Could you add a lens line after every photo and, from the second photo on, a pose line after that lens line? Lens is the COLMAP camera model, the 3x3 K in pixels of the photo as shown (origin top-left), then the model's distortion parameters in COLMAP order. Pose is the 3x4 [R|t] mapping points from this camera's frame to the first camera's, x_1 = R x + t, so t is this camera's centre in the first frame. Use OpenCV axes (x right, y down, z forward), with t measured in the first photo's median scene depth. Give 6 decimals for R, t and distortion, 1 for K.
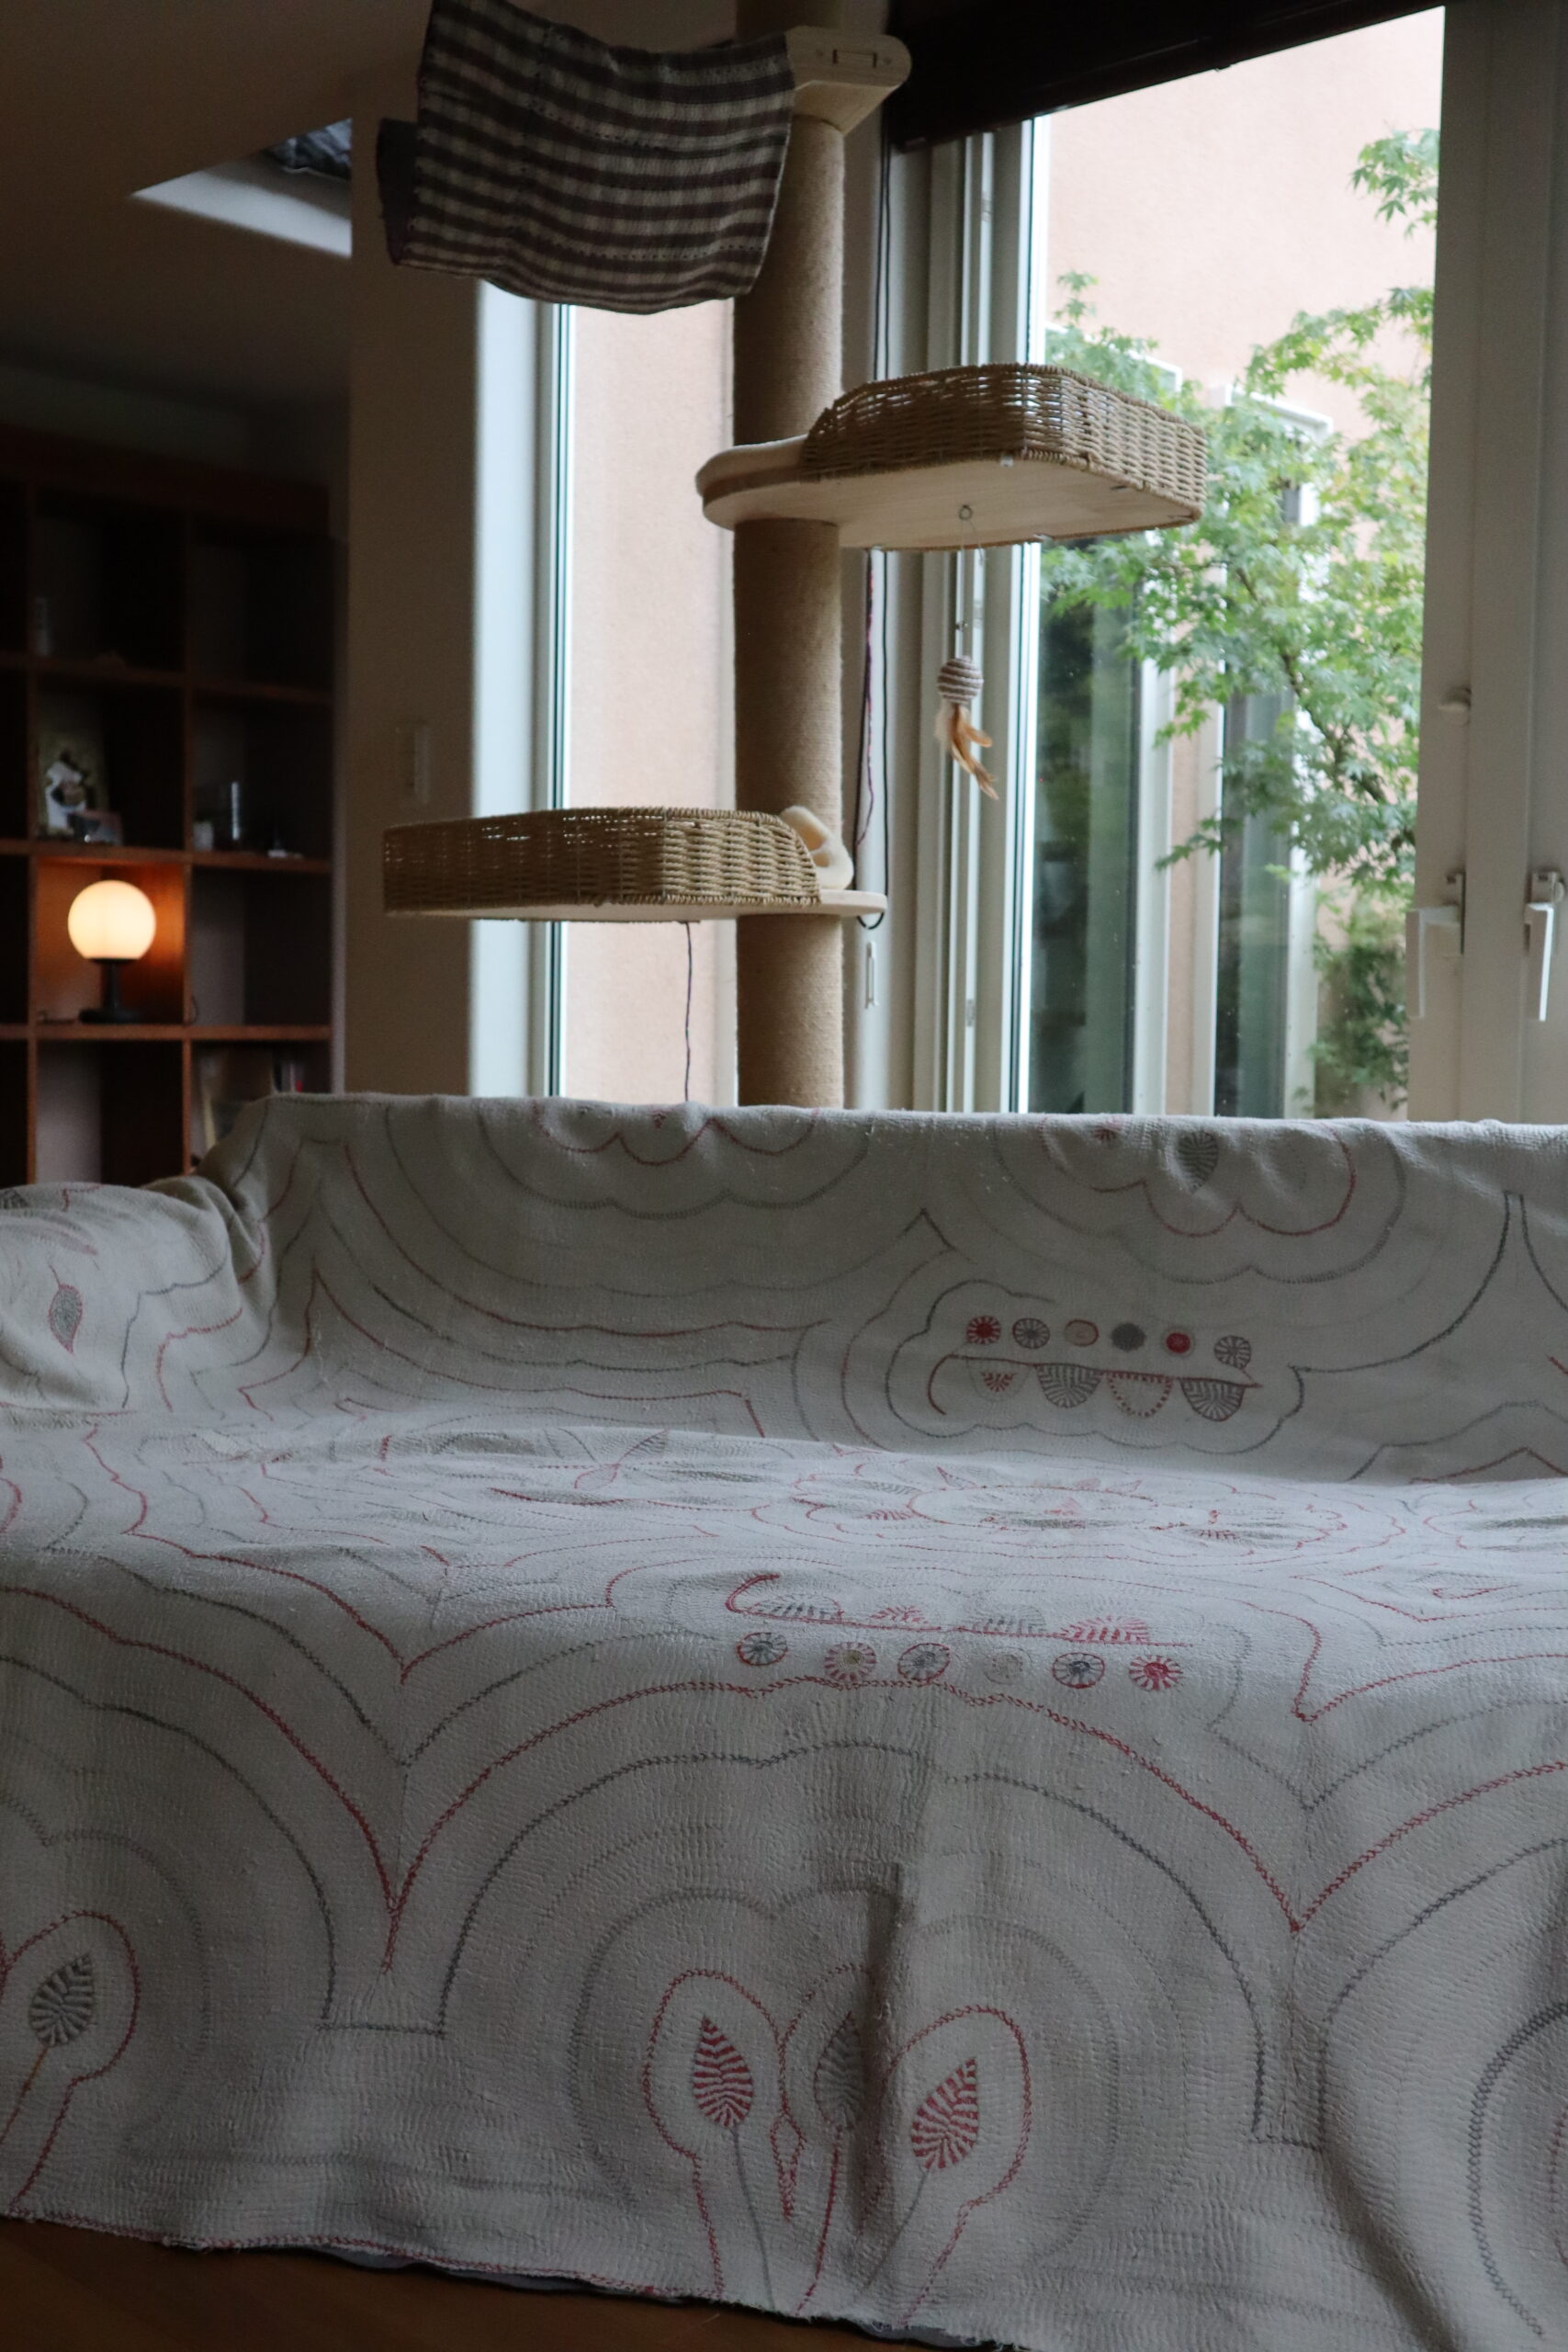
lens RADIAL K [[2707.8, 0, 781.3], [0, 2707.8, 1174.5], [0, 0, 1]] dist [0.022617, 0.000000]
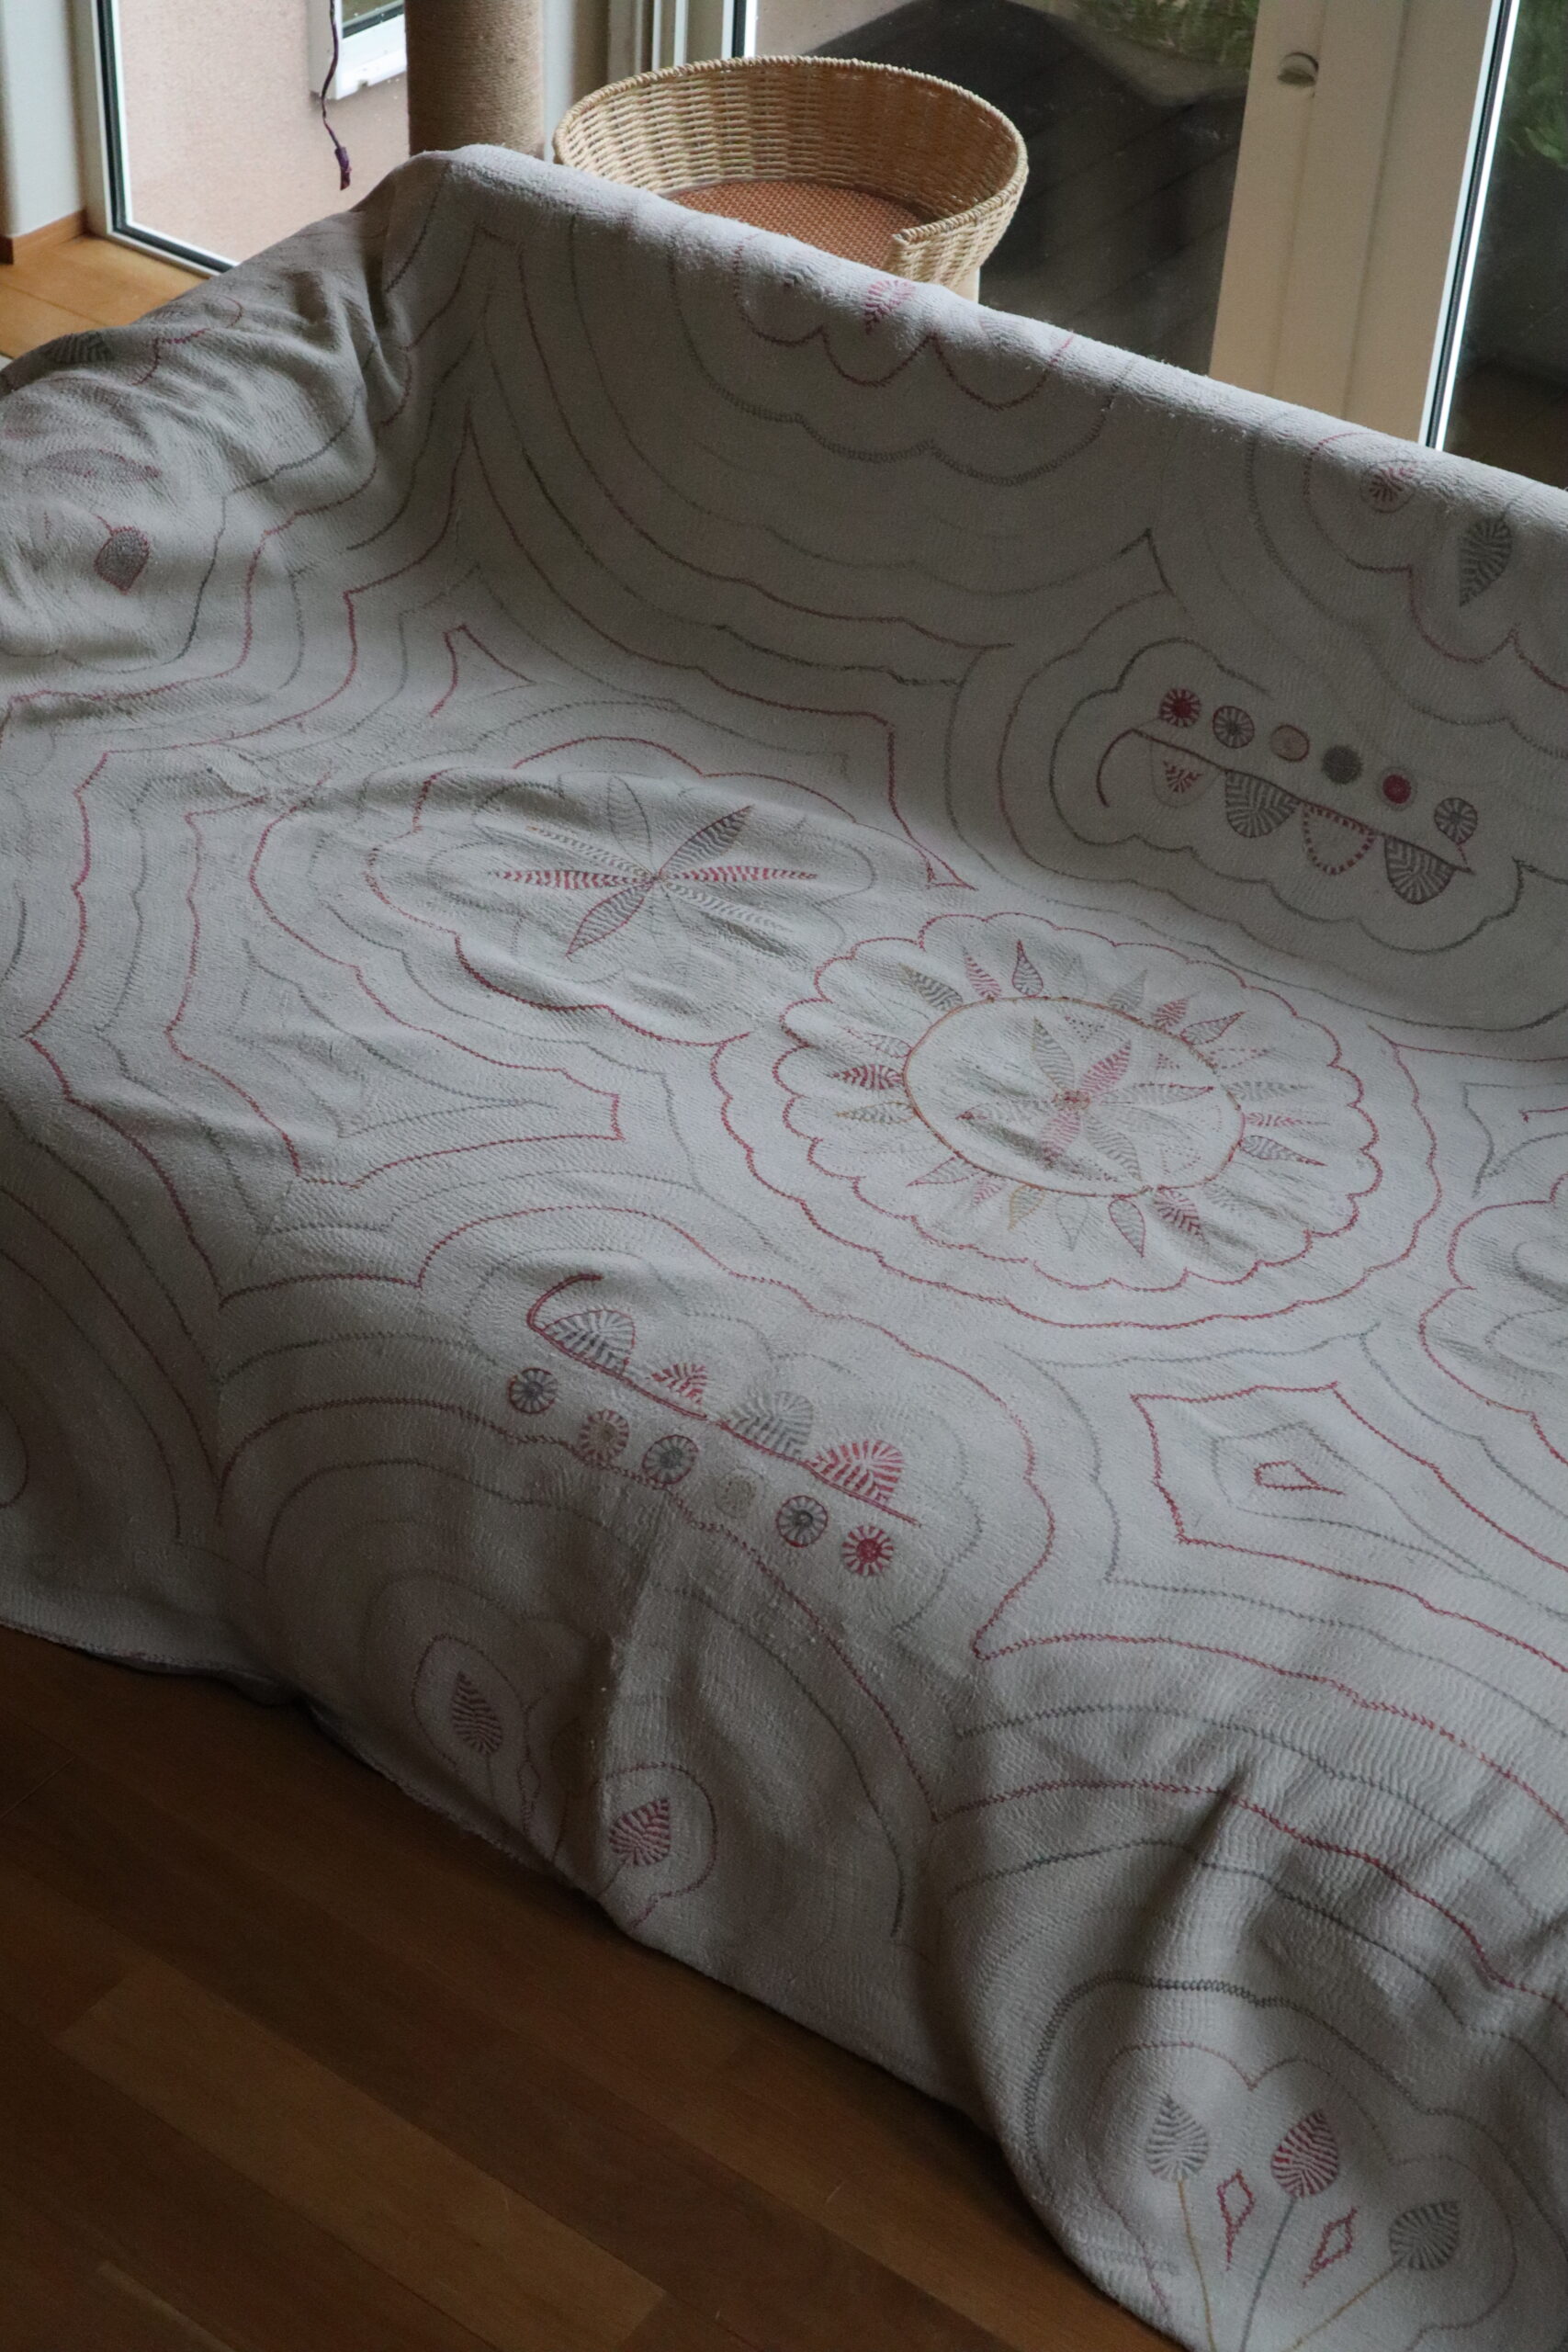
lens RADIAL K [[3876.4, 0, 784.9], [0, 3876.4, 1177.0], [0, 0, 1]] dist [-0.007777, 0.000000]
pose [[0.936107, 0.236871, -0.259993, 0.415643], [-0.043302, 0.811207, 0.583154, -0.695468], [0.349041, -0.534636, 0.769633, -0.010665]]
